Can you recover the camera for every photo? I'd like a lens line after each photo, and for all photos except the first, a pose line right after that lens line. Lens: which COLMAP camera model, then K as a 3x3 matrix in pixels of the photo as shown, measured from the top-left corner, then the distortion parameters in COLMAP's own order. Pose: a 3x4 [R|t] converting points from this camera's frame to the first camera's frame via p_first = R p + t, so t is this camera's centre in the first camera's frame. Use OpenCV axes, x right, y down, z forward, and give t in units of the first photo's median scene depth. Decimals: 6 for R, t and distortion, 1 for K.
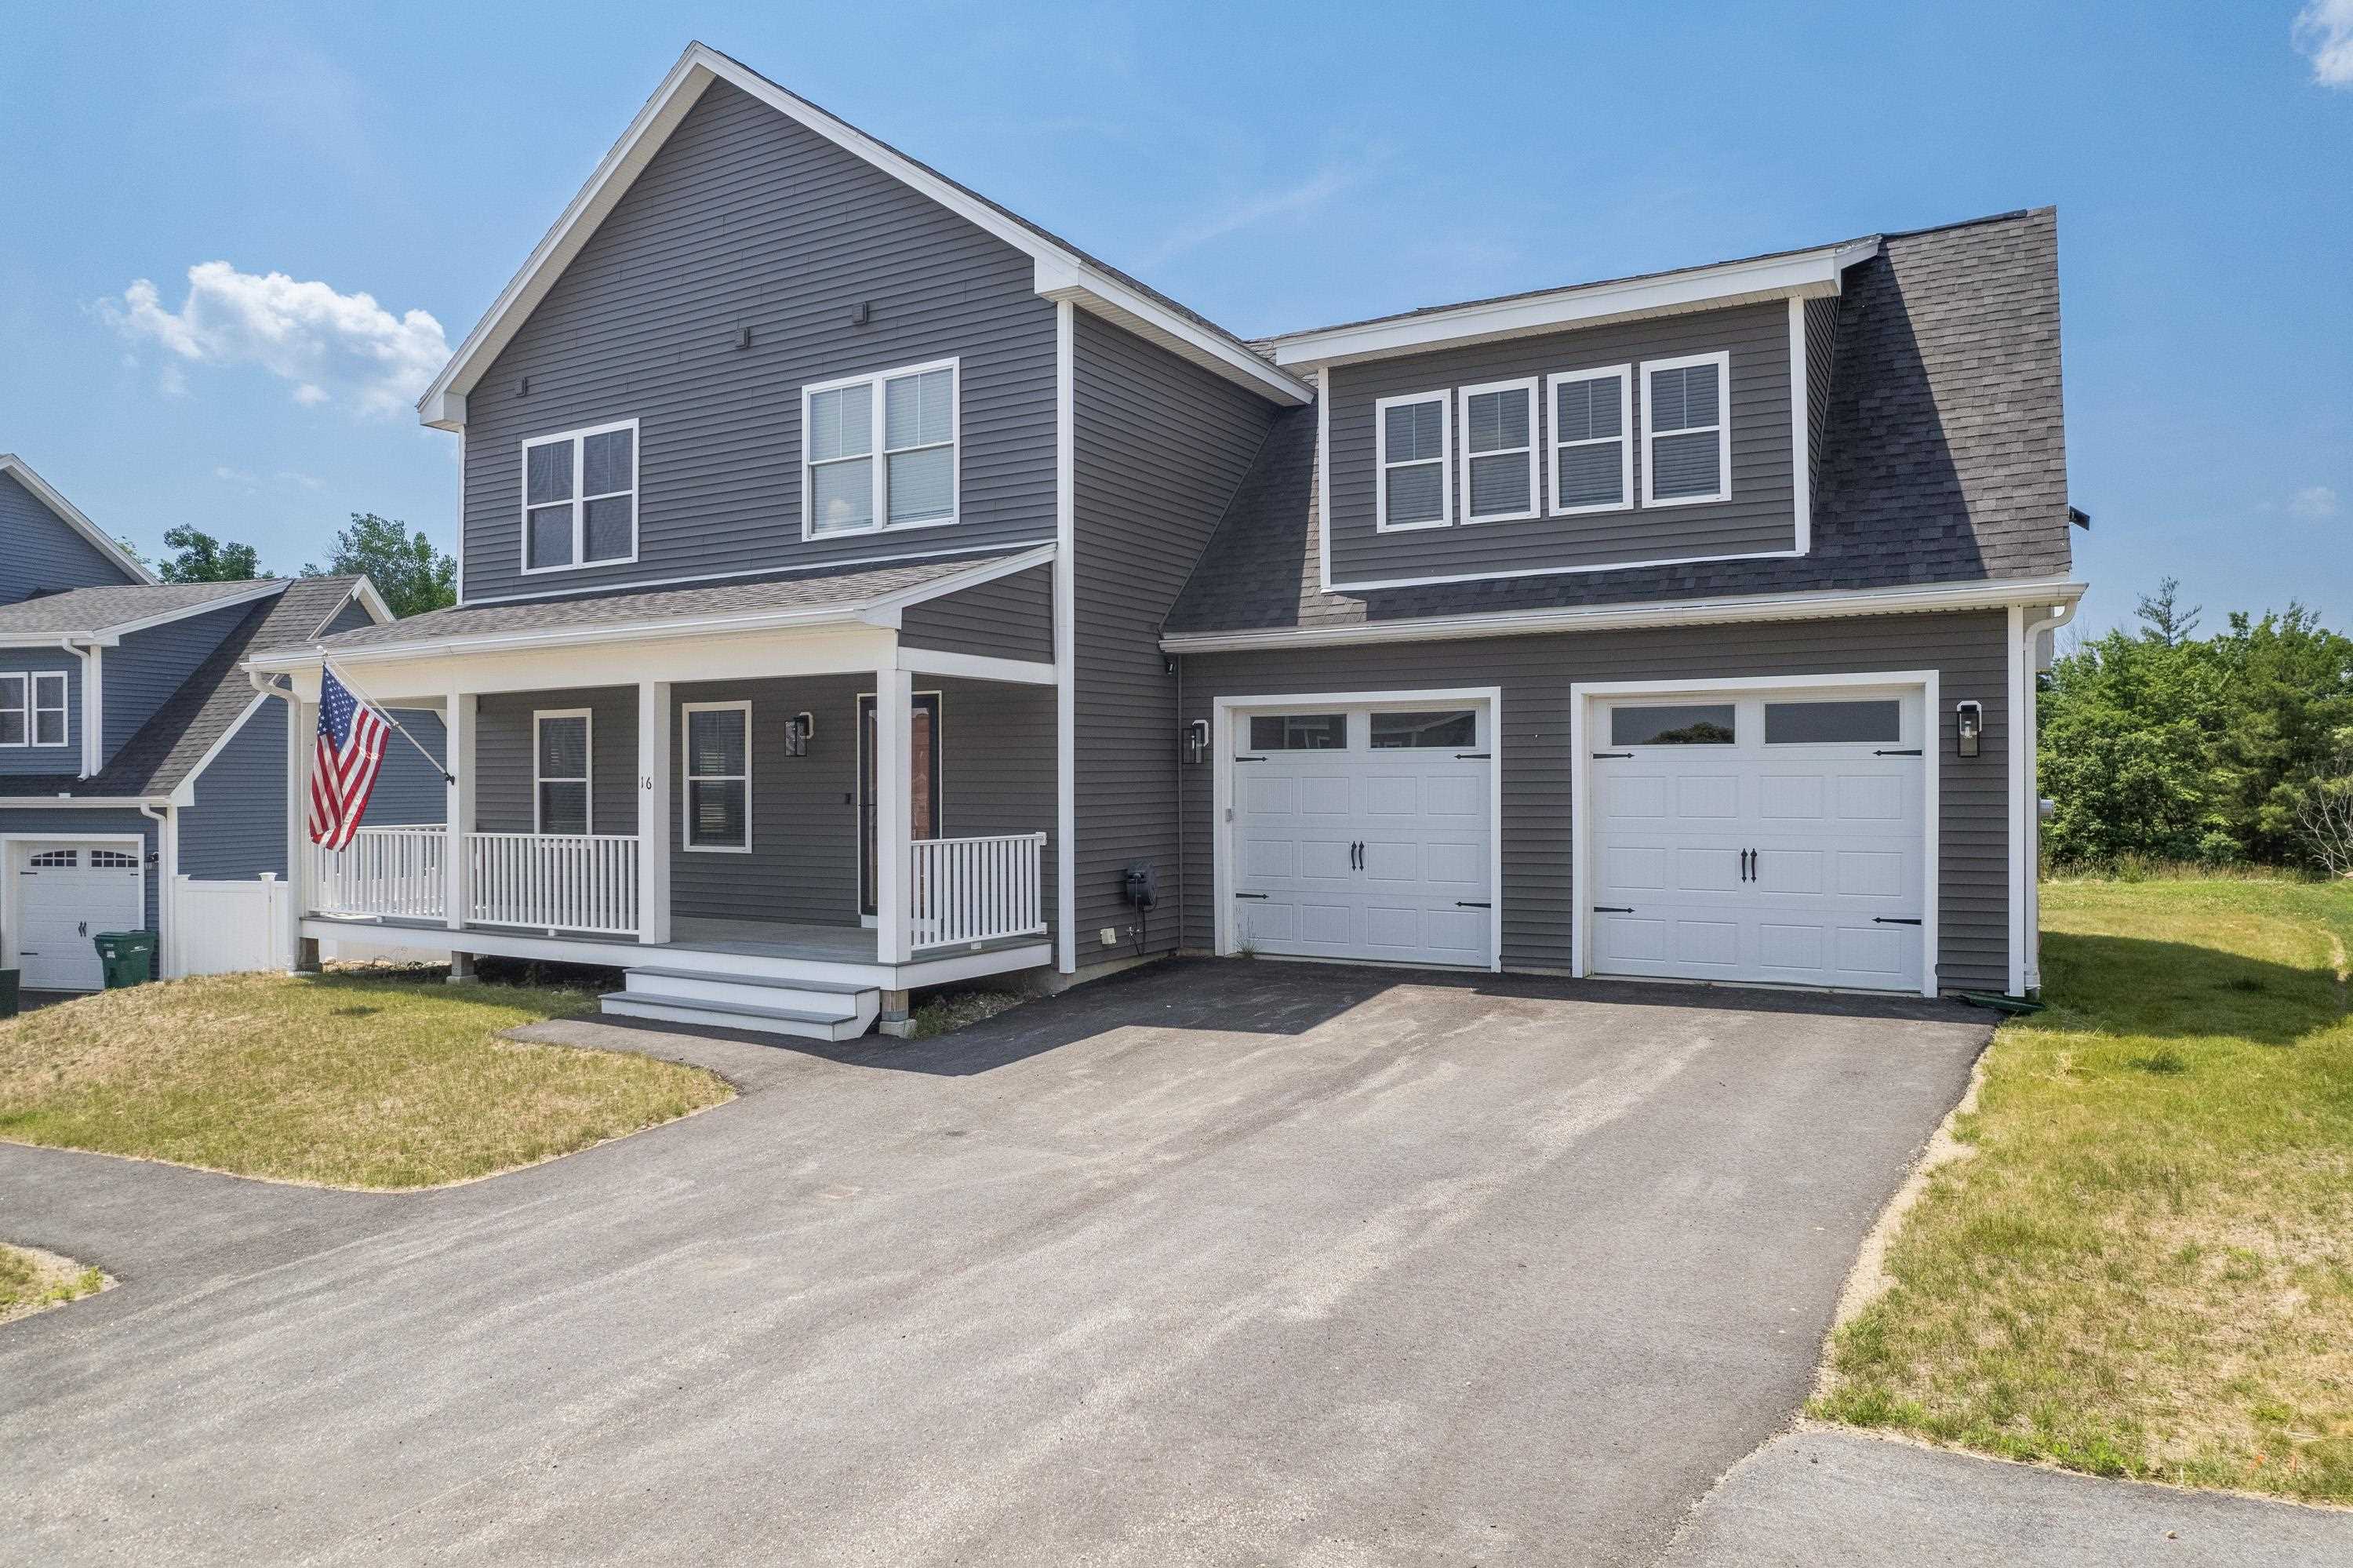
lens RADIAL K [[1481.4, 0, 1217.2], [0, 1481.4, 782.1], [0, 0, 1]] dist [-0.040724, 0.049306]
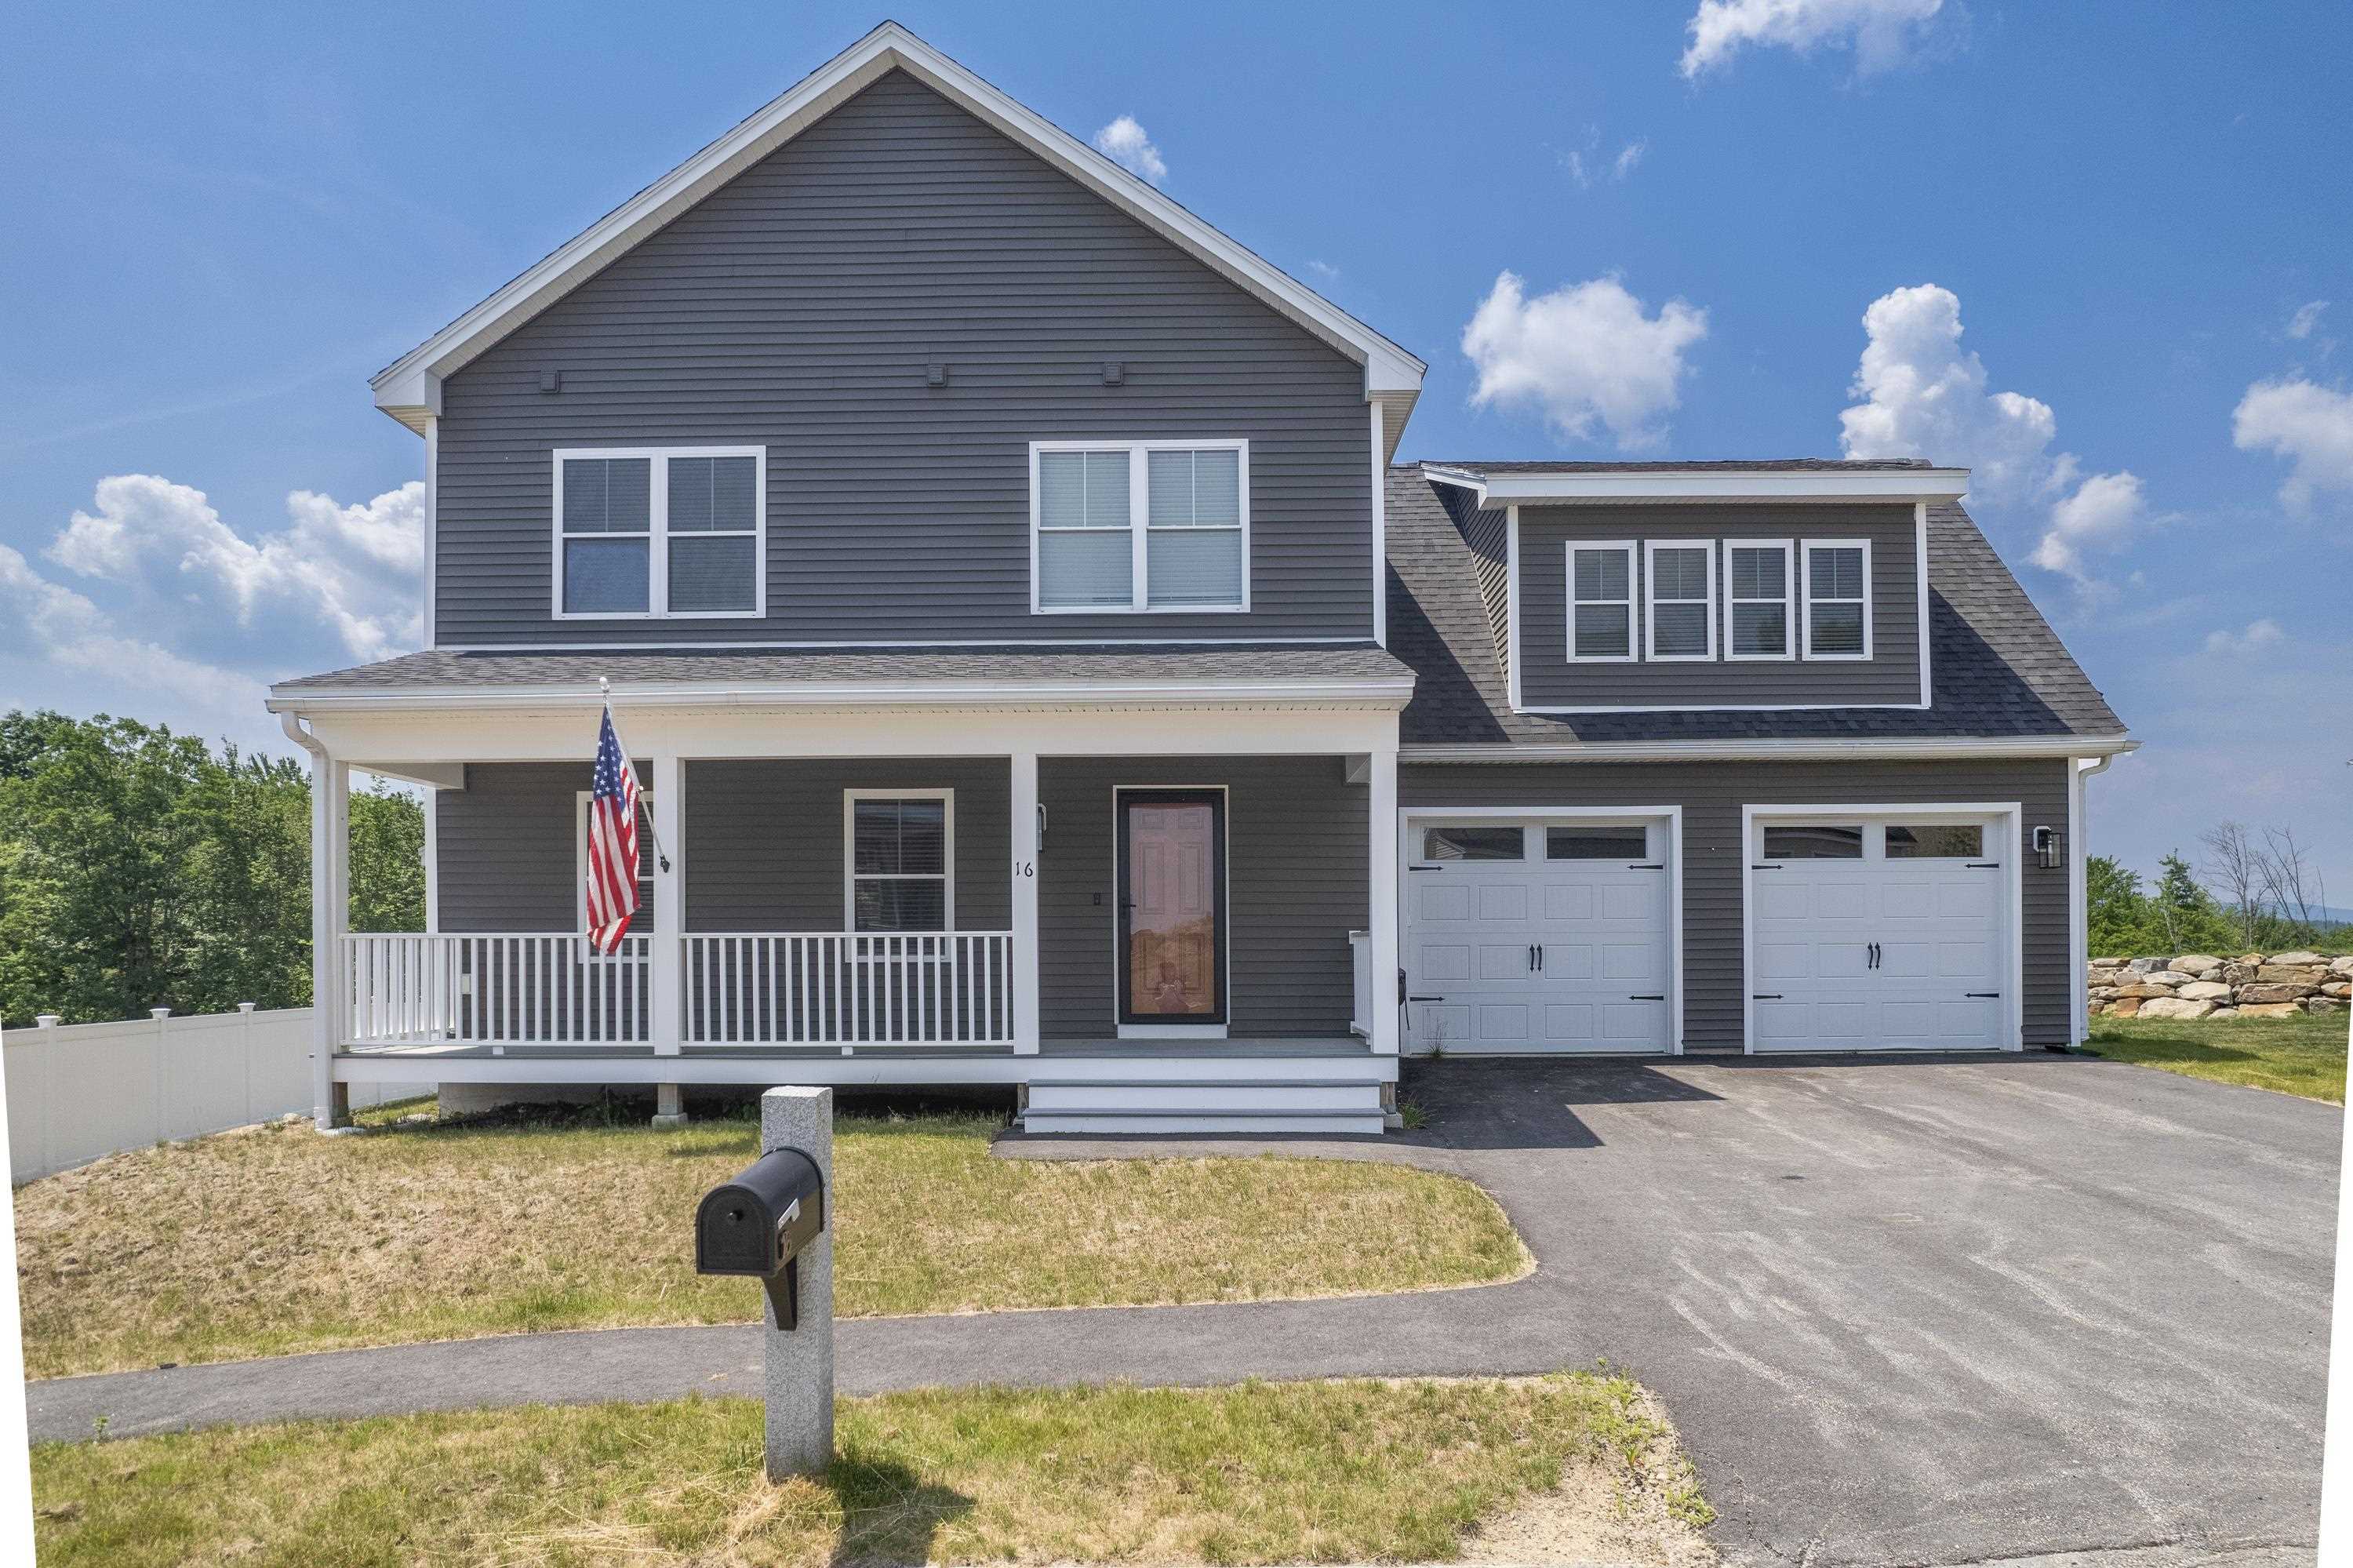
lens RADIAL K [[1477.9, 0, 1174.8], [0, 1477.9, 944.5], [0, 0, 1]] dist [-0.007909, -0.001341]
pose [[0.874790, -0.000316, 0.484501, -0.700966], [0.003699, 0.999975, -0.006027, 0.048544], [-0.484487, 0.007064, 0.874770, 0.185949]]
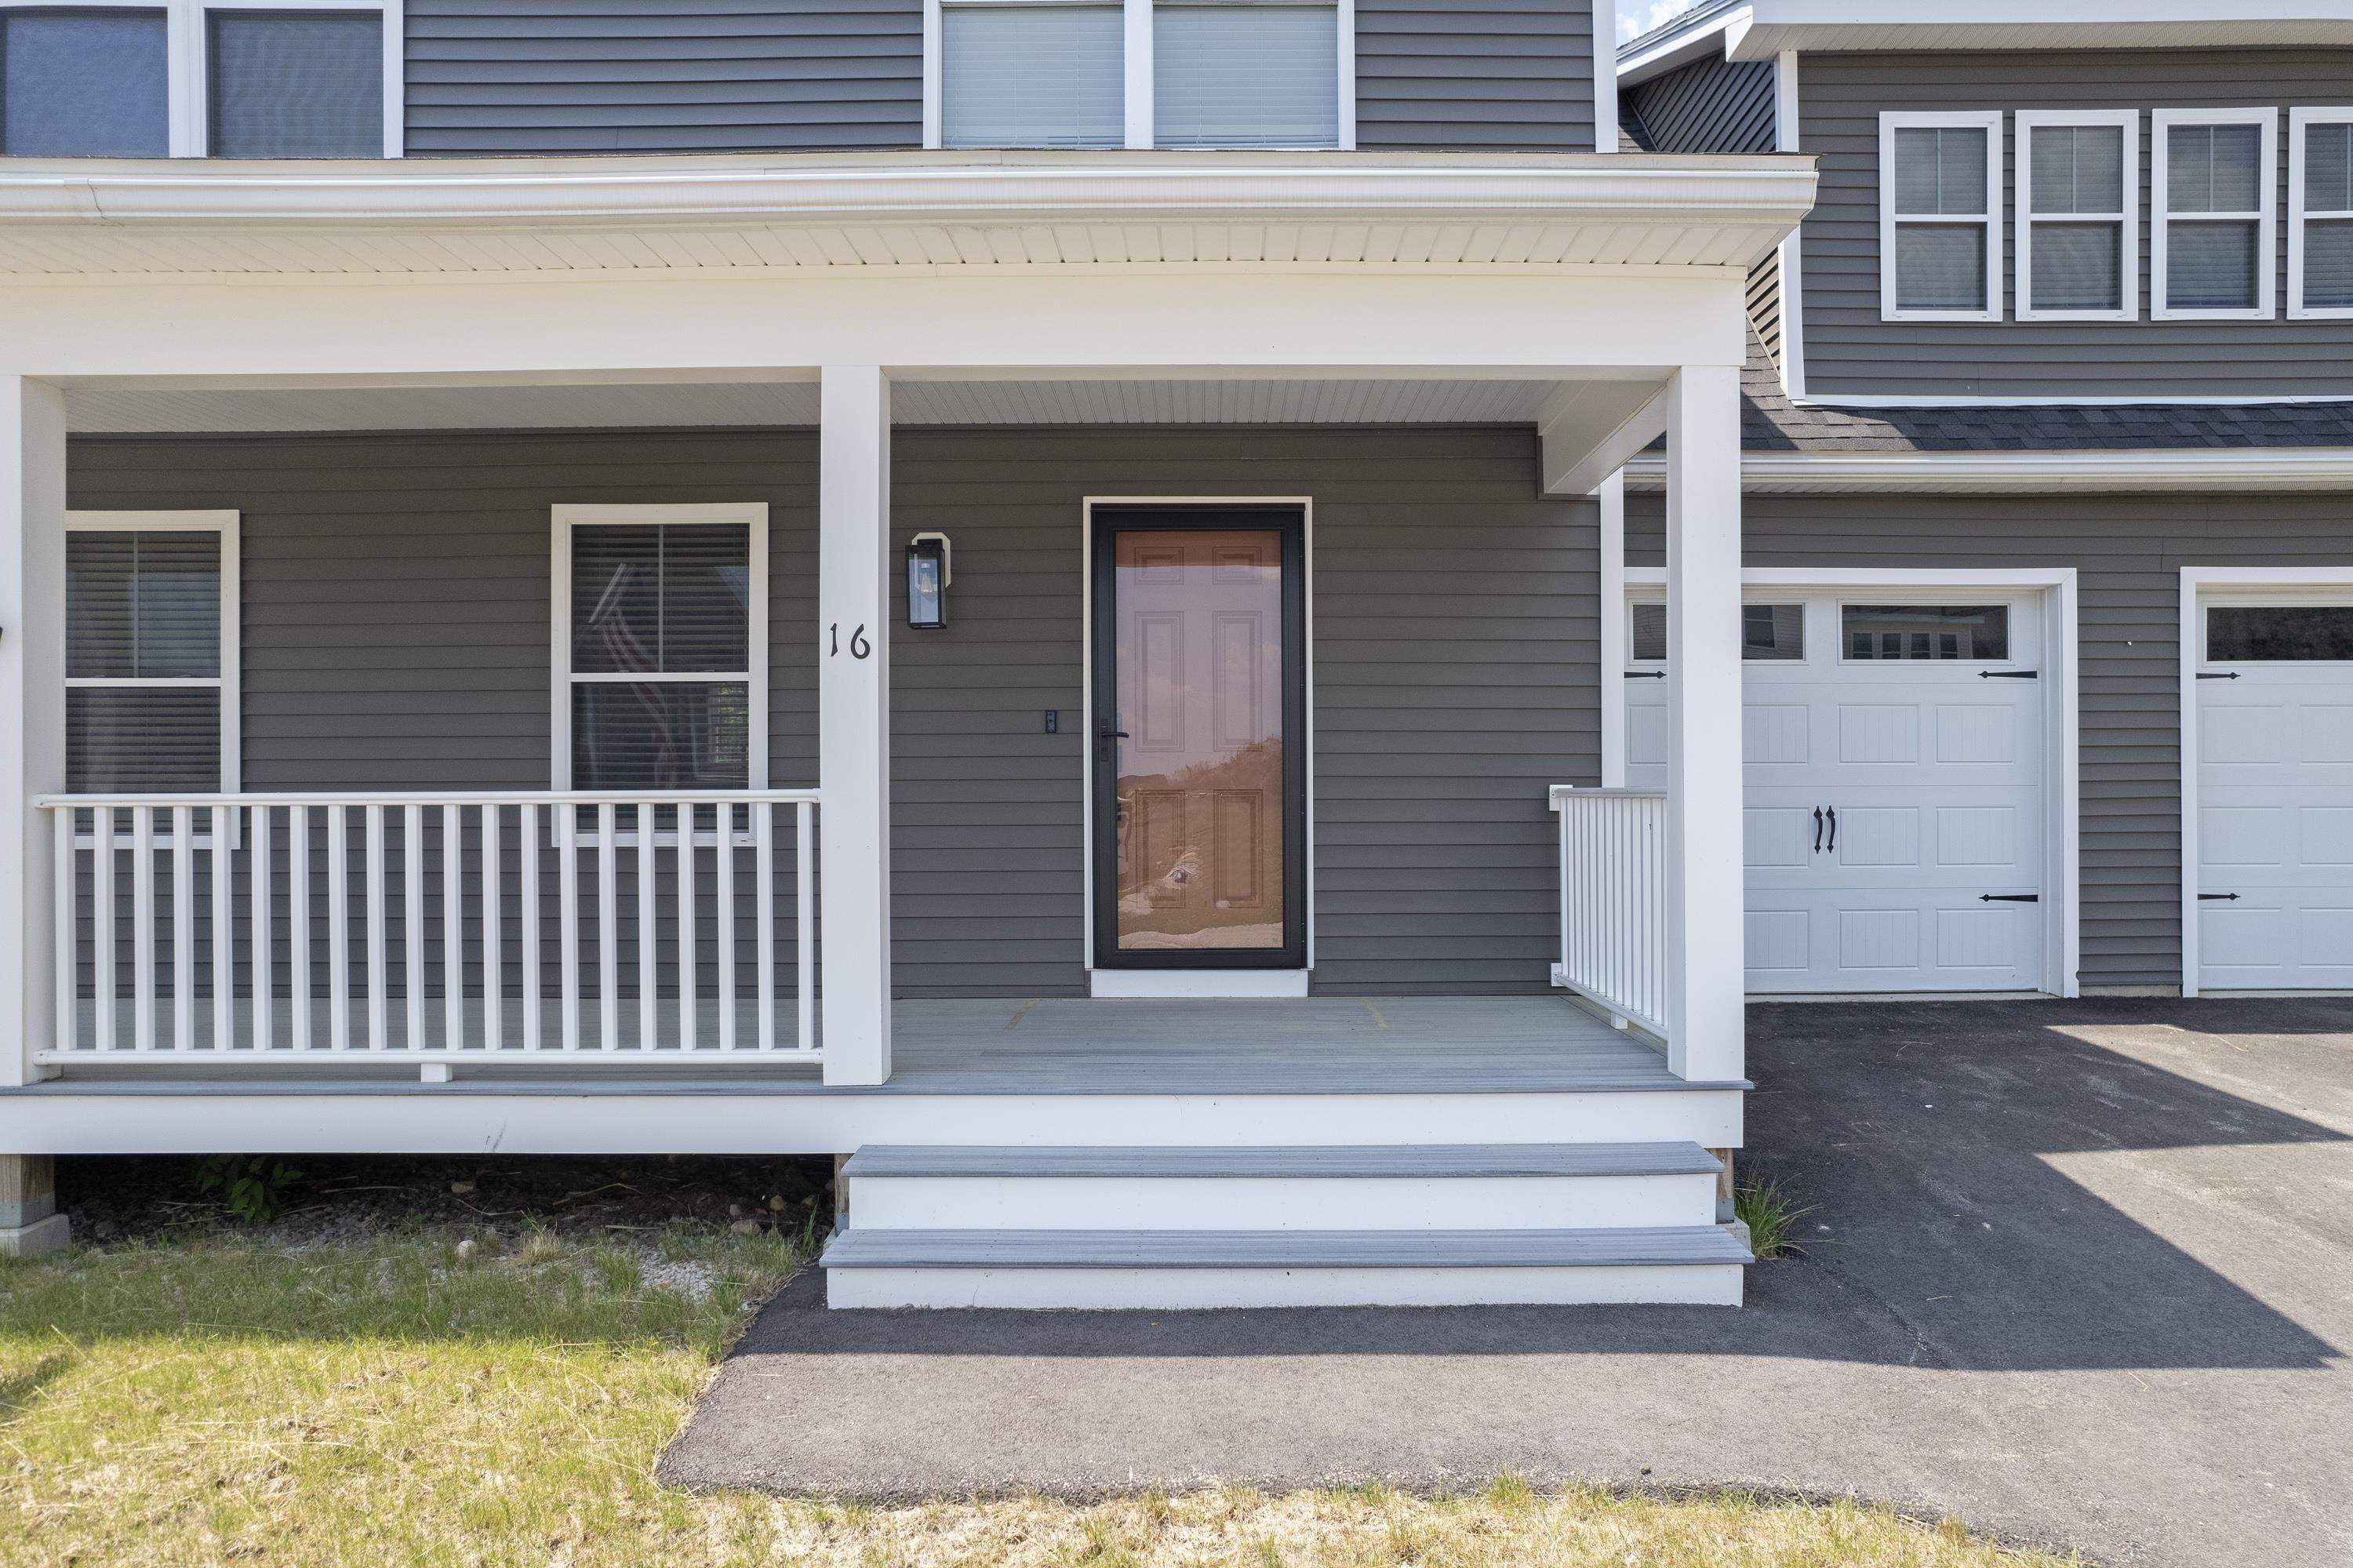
lens RADIAL K [[1481.4, 0, 1217.2], [0, 1481.4, 782.1], [0, 0, 1]] dist [-0.040724, 0.049306]
pose [[0.869604, 0.002456, 0.493743, -0.468029], [0.001436, 0.999971, -0.007504, 0.036058], [-0.493747, 0.007235, 0.869575, 0.608955]]
